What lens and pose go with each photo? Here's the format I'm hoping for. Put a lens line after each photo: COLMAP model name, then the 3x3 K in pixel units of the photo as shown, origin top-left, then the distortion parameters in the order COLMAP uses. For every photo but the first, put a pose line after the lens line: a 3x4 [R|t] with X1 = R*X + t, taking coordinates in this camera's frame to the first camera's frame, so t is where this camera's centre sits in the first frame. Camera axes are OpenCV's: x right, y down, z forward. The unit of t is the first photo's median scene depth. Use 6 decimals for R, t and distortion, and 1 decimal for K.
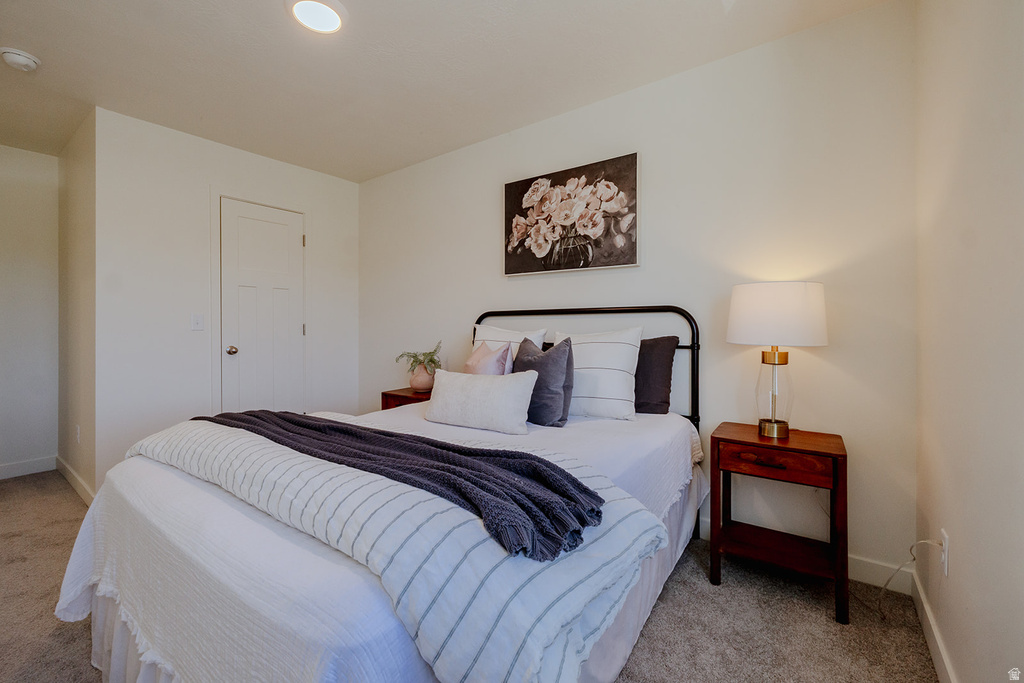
lens RADIAL K [[426.8, 0, 511.5], [0, 426.8, 333.2], [0, 0, 1]] dist [-0.001310, -0.000014]
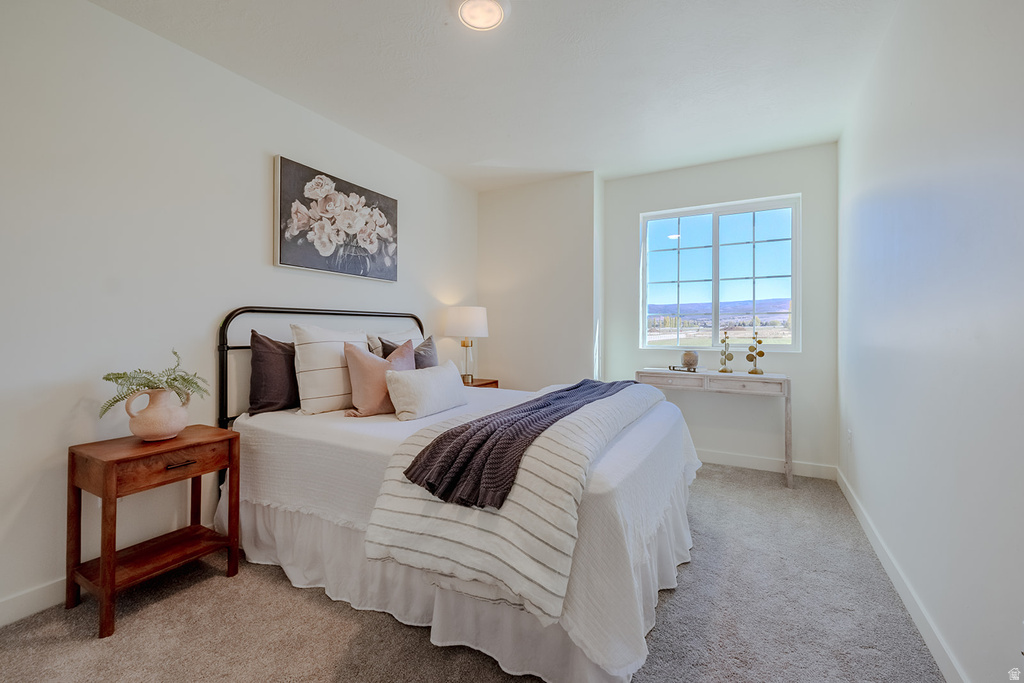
lens RADIAL K [[426.8, 0, 511.5], [0, 426.8, 333.2], [0, 0, 1]] dist [-0.001310, -0.000014]
pose [[-0.117430, -0.006548, 0.993060, -0.988742], [0.013644, 0.999873, 0.008207, -0.003494], [-0.992987, 0.014513, -0.117326, 0.717402]]
